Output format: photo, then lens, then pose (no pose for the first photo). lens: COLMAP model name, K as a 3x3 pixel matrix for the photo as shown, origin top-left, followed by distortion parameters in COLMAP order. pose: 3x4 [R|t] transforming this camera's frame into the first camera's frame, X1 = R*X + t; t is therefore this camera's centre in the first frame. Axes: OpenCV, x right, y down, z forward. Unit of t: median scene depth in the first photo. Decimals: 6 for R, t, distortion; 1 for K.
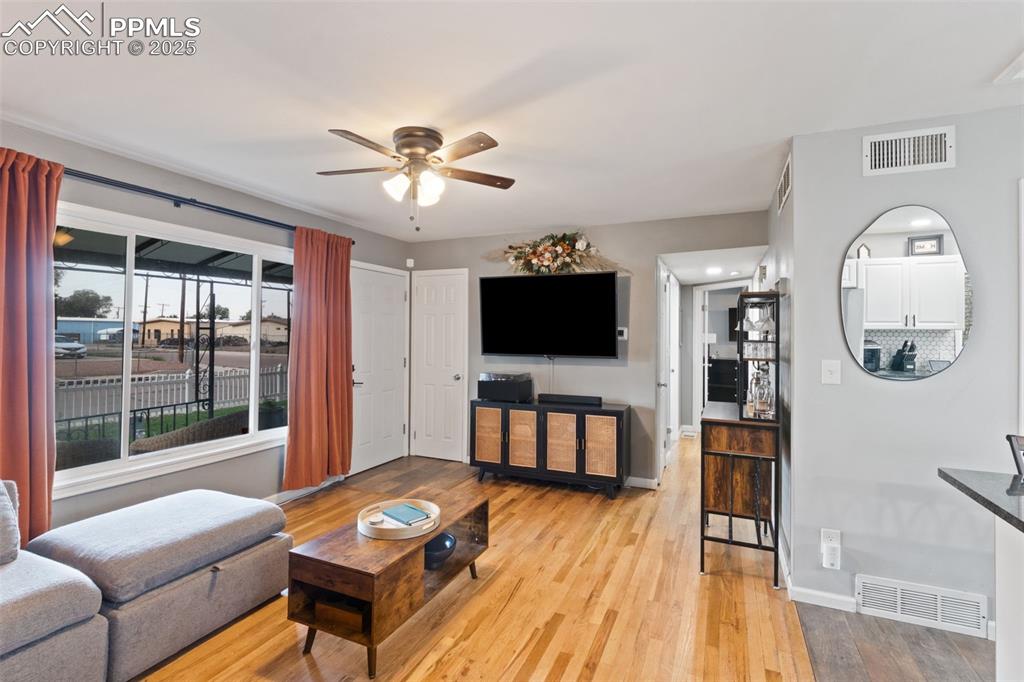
lens RADIAL K [[479.5, 0, 497.2], [0, 479.5, 331.7], [0, 0, 1]] dist [-0.002330, -0.000466]
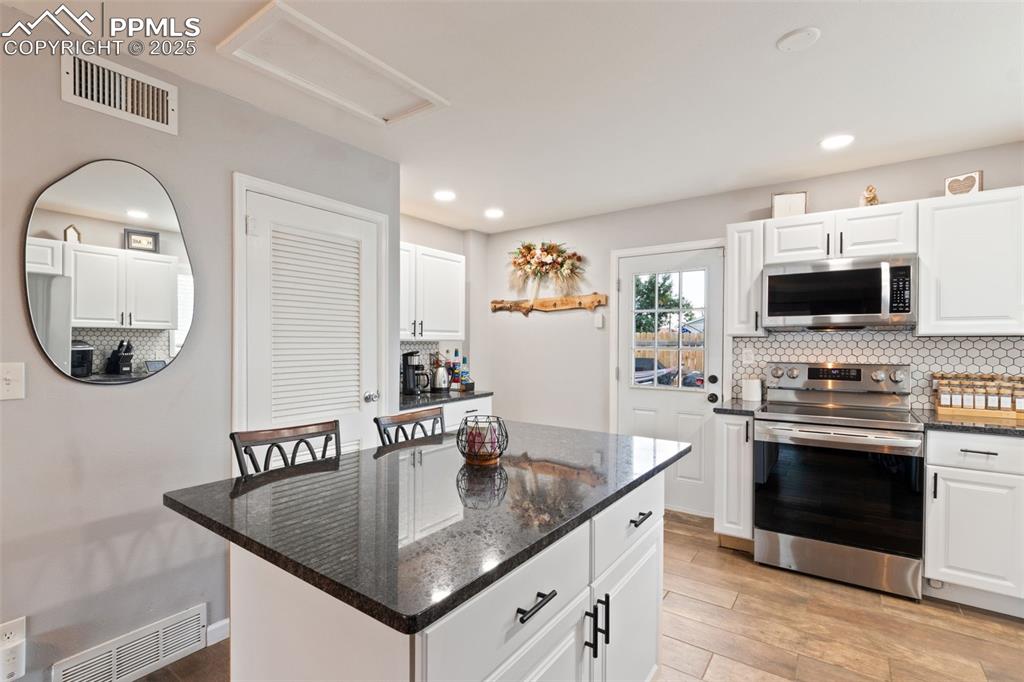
lens RADIAL K [[482.1, 0, 512.0], [0, 482.1, 341.0], [0, 0, 1]] dist [0.000001, 0.000875]
pose [[0.182661, -0.005115, 0.983163, 0.087596], [-0.005506, 0.999965, 0.006225, 0.010227], [-0.983160, -0.006551, 0.182627, 0.102553]]
